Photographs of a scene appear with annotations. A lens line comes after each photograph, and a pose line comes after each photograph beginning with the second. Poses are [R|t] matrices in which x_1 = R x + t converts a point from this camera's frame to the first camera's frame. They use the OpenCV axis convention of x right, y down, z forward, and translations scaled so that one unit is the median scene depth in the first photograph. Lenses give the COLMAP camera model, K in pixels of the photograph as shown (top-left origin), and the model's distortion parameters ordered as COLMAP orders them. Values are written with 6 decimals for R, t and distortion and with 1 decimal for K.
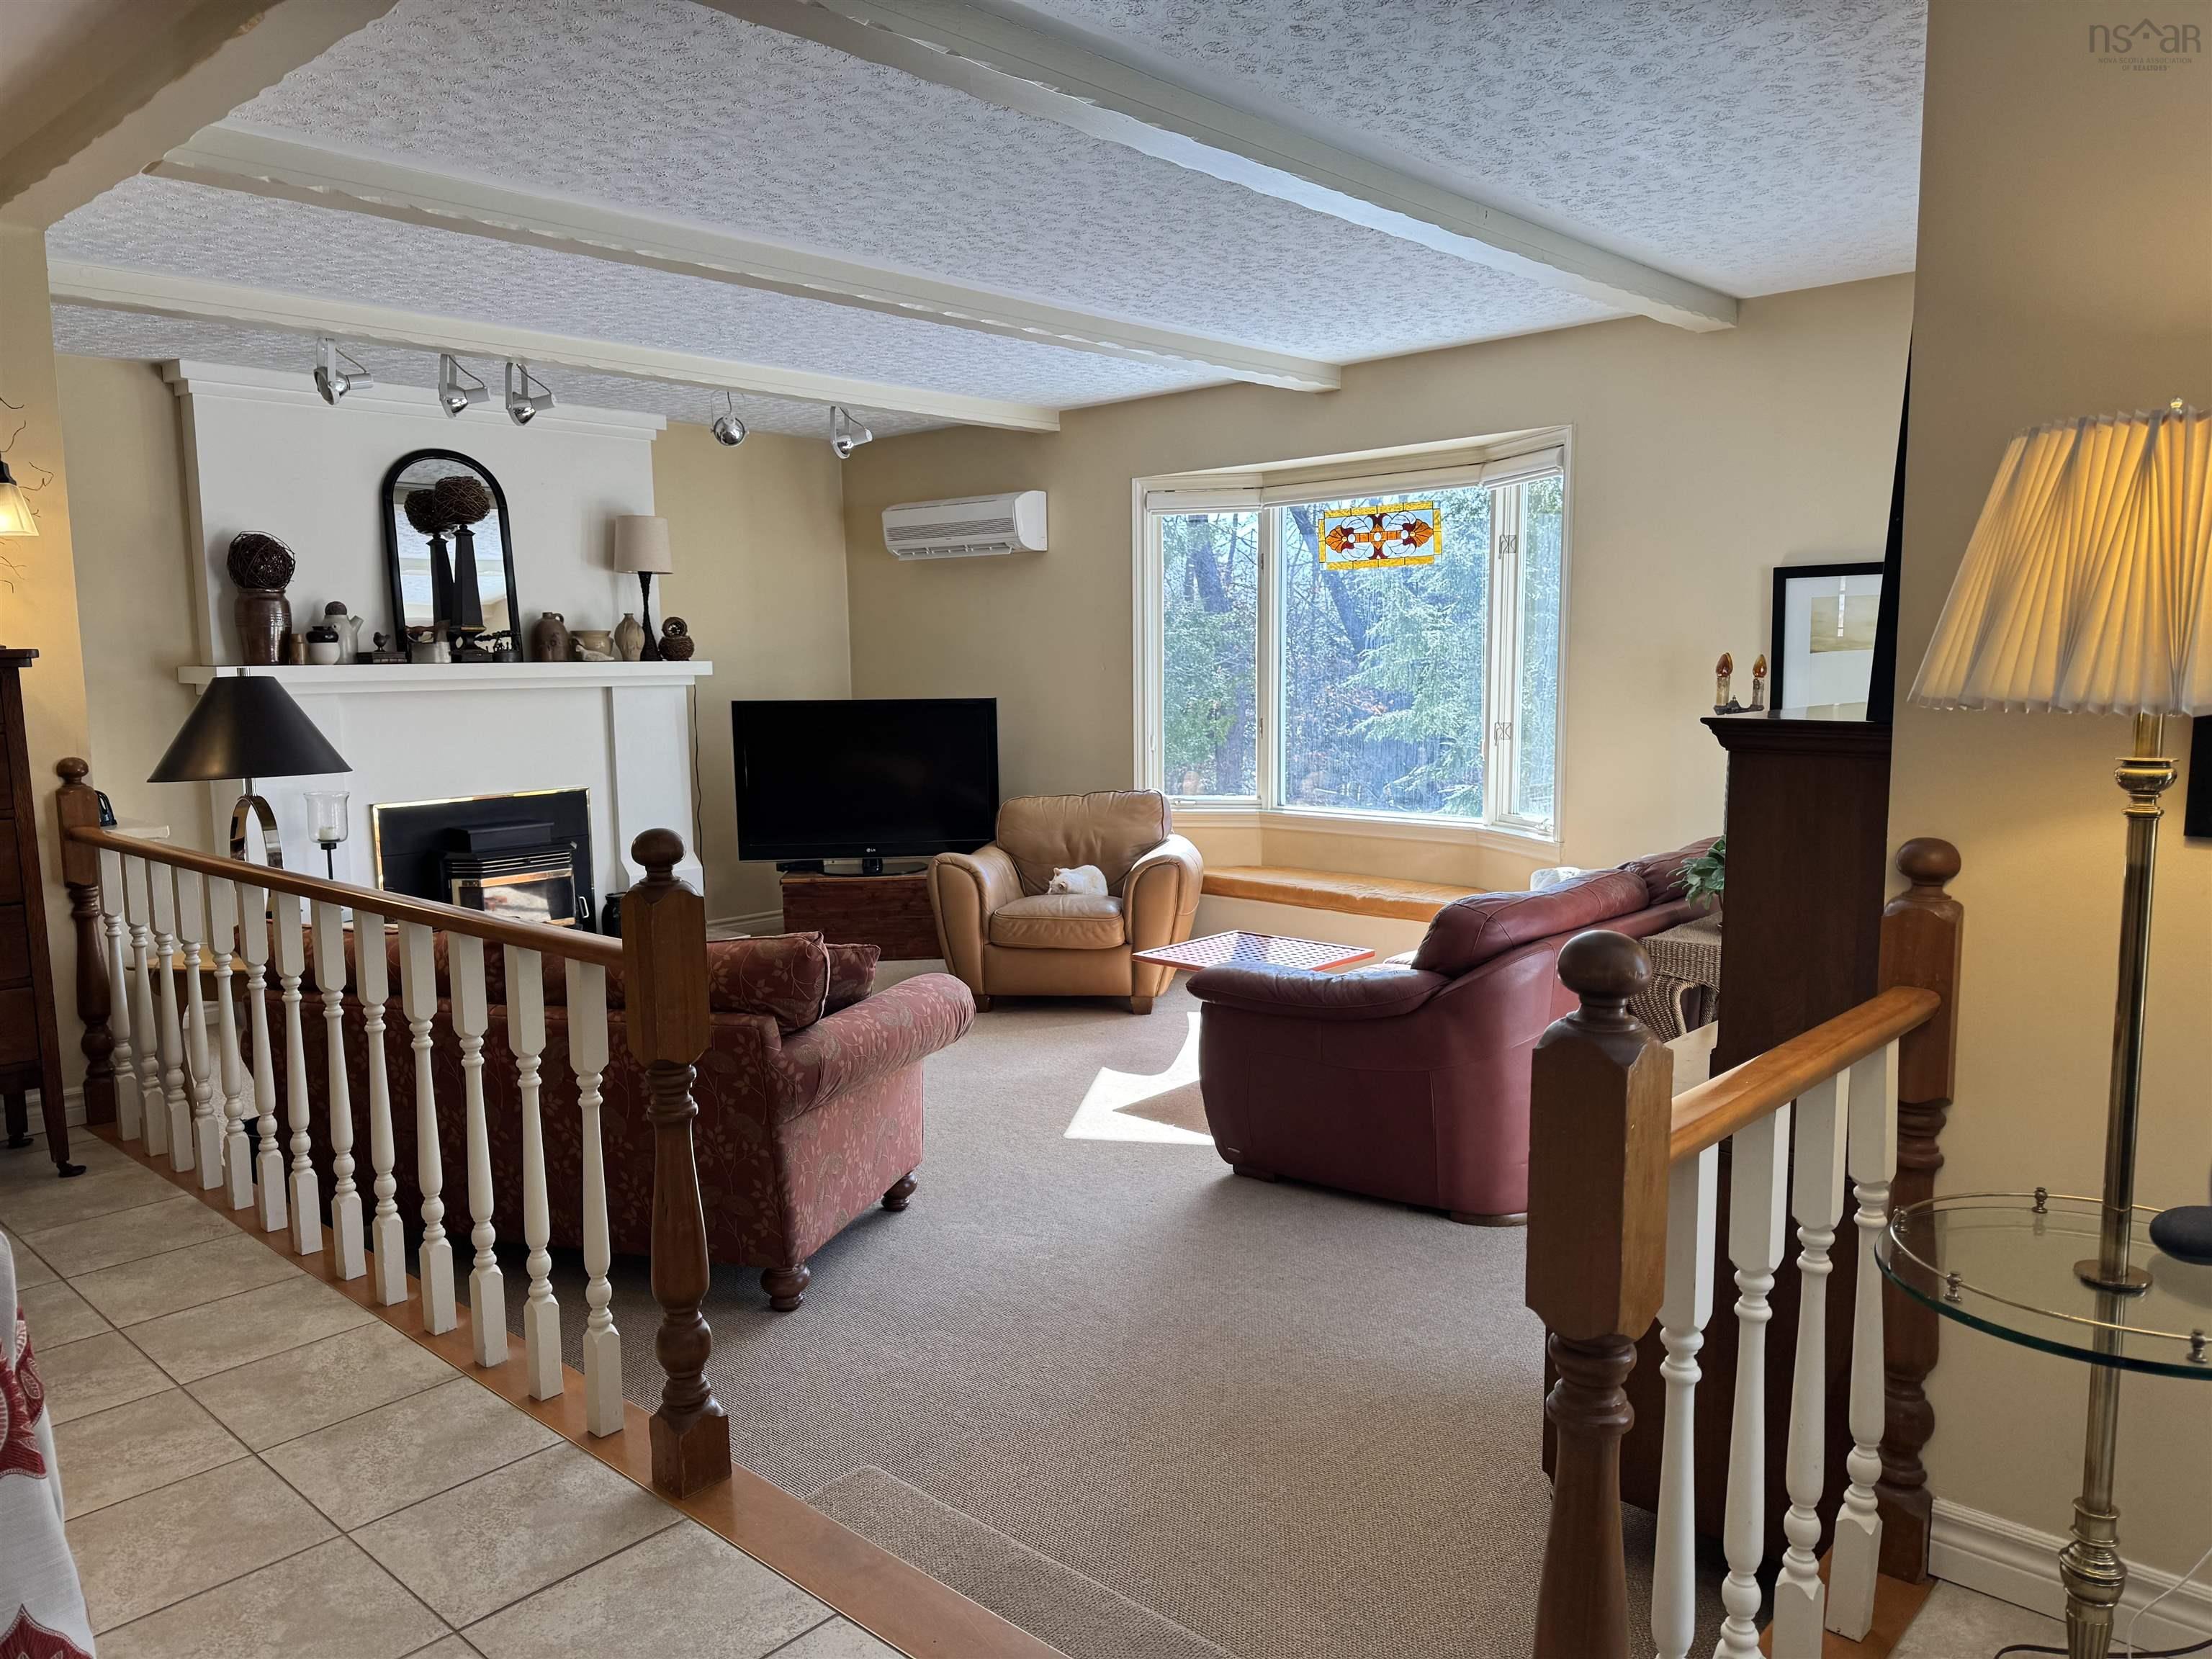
lens RADIAL K [[1561.7, 0, 1106.0], [0, 1561.7, 829.5], [0, 0, 1]] dist [0.102320, -0.130763]
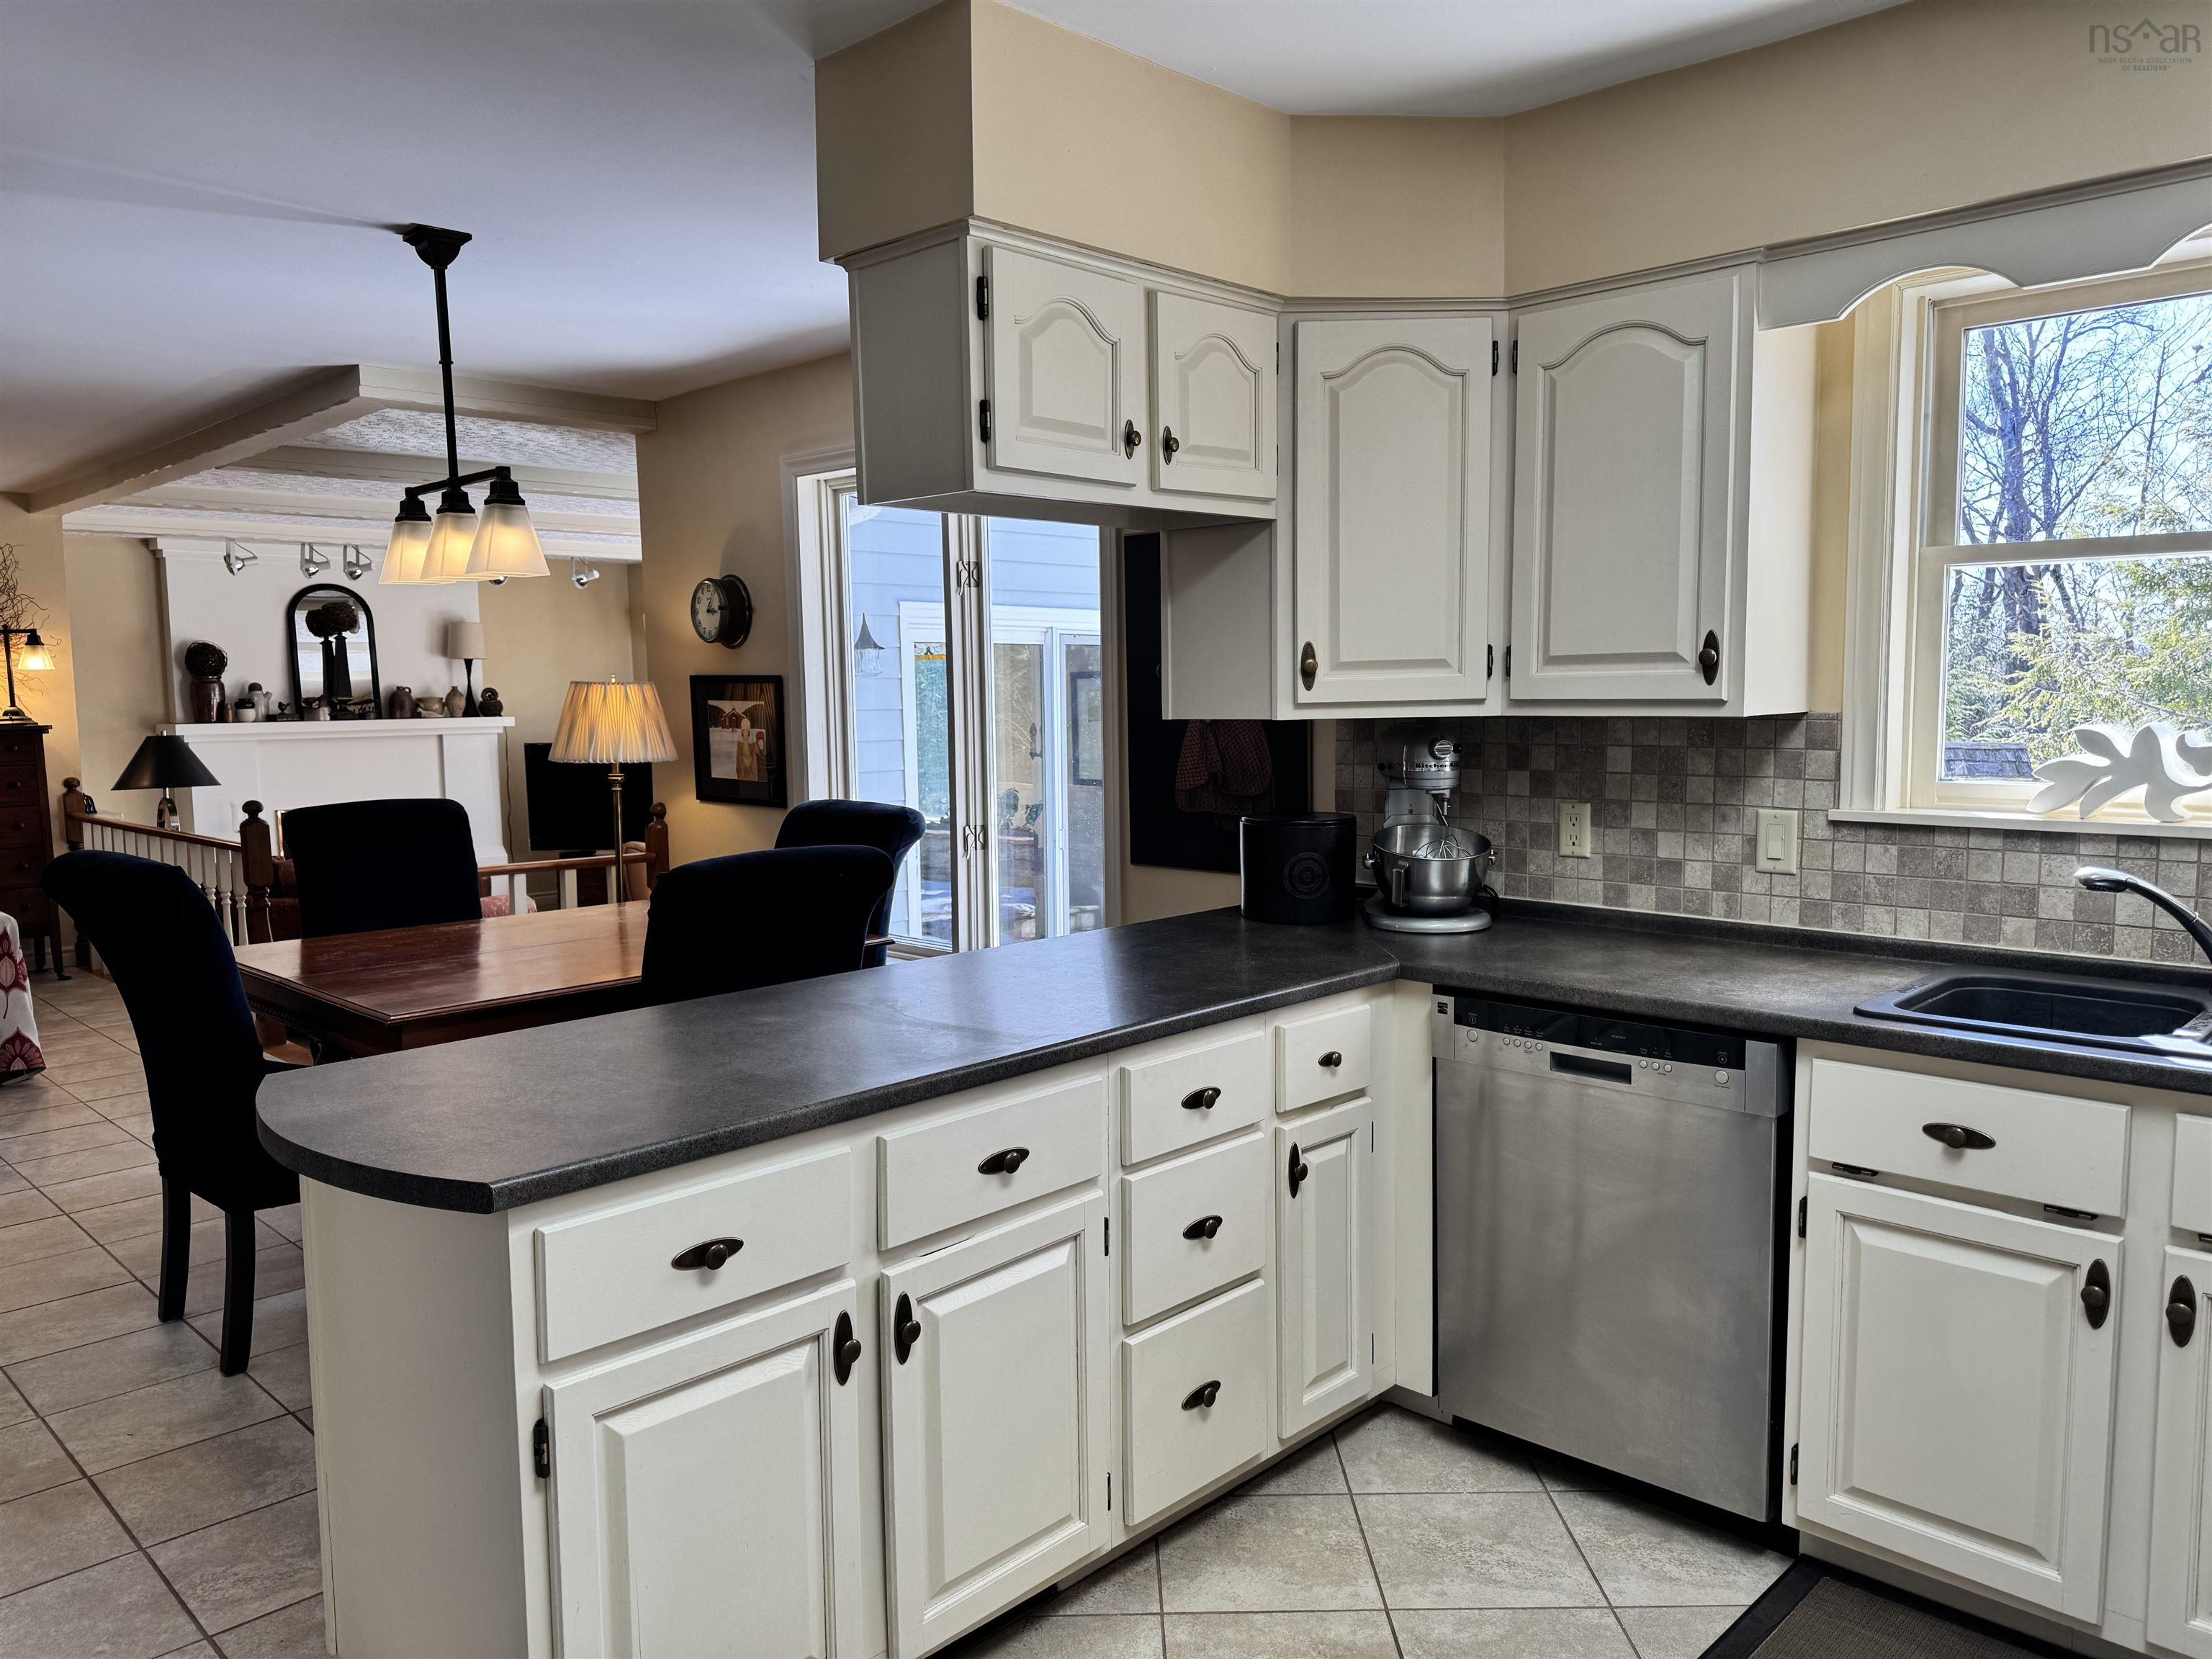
lens RADIAL K [[1561.7, 0, 1106.0], [0, 1561.7, 829.5], [0, 0, 1]] dist [0.102320, -0.130763]
pose [[0.999411, 0.002445, -0.034219, 0.406513], [-0.003132, 0.999794, -0.020039, 0.031868], [0.034163, 0.020134, 0.999213, -0.539287]]
